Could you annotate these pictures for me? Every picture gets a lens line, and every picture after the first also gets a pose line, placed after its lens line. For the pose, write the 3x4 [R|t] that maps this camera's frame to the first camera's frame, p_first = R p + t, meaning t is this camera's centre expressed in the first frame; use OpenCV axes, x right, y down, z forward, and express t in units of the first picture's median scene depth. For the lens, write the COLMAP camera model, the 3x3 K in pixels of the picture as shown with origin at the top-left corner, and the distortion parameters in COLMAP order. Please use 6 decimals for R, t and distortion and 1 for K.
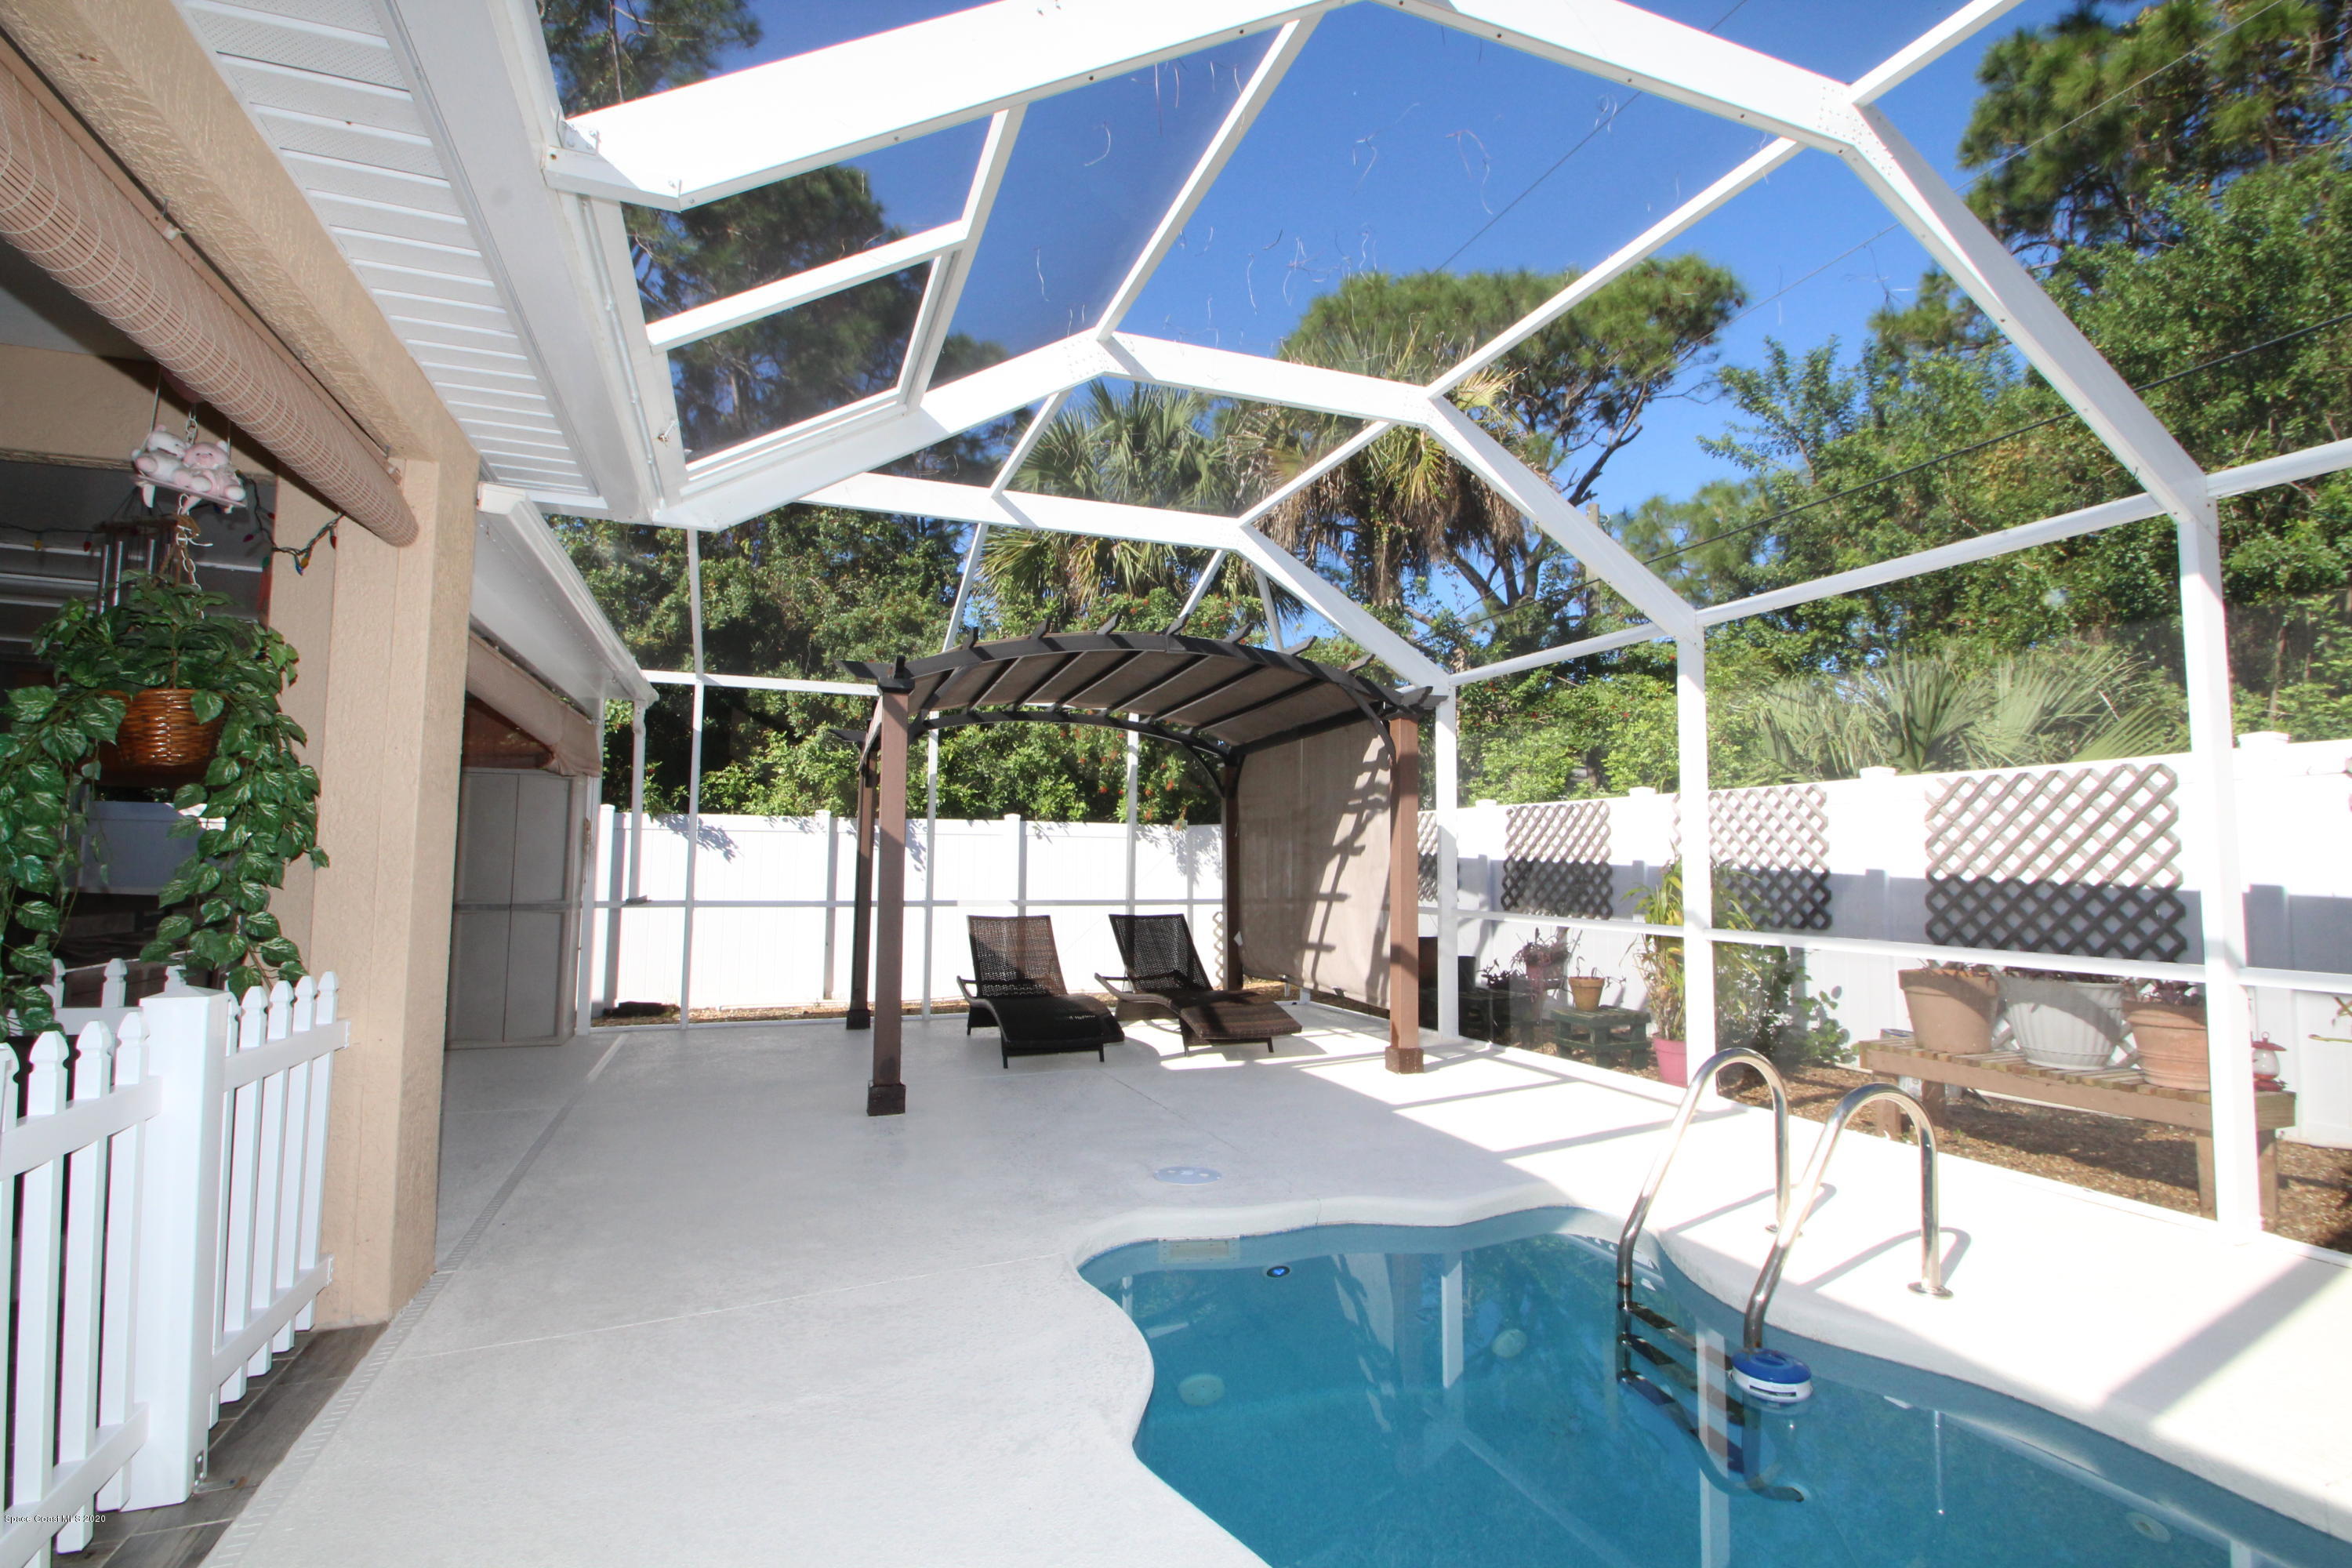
lens RADIAL K [[1102.9, 0, 1174.1], [0, 1102.9, 788.1], [0, 0, 1]] dist [0.002524, -0.010195]
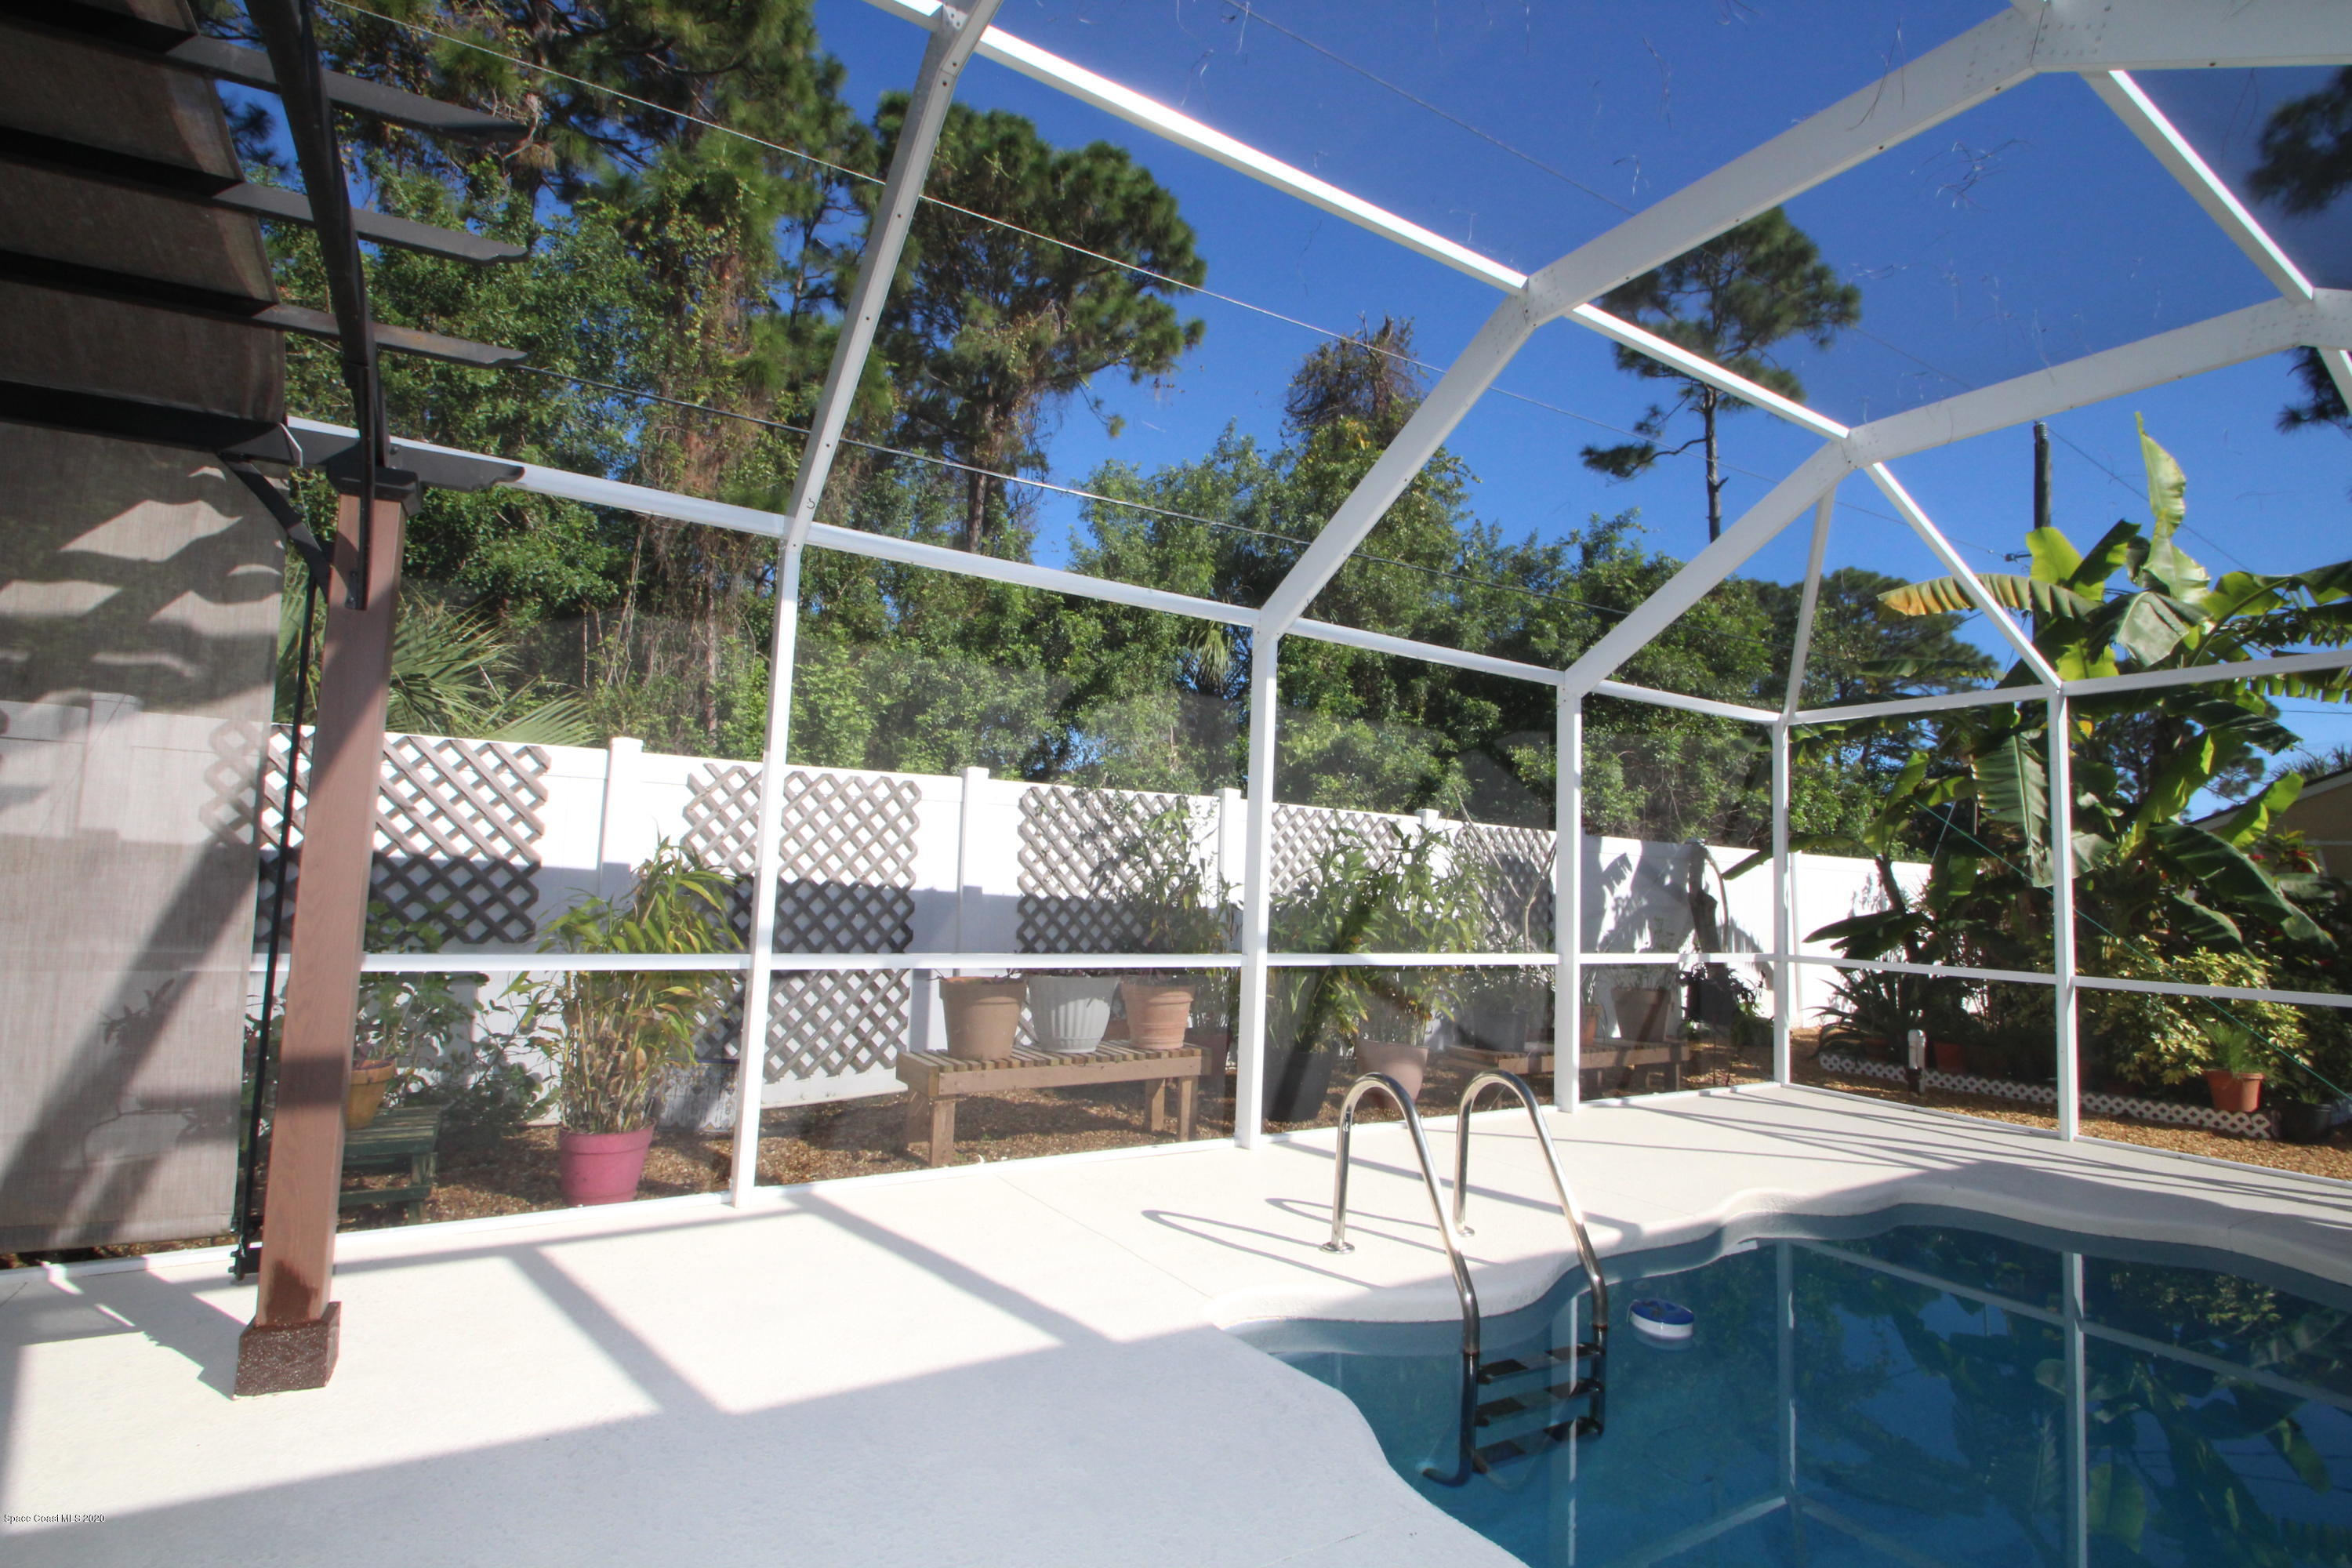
lens RADIAL K [[1102.9, 0, 1180.2], [0, 1102.9, 782.1], [0, 0, 1]] dist [0.002524, -0.010195]
pose [[-0.196168, 0.073945, 0.977778, -0.239182], [-0.106627, 0.989631, -0.096233, 0.047032], [-0.974756, -0.123135, -0.186249, 0.734988]]
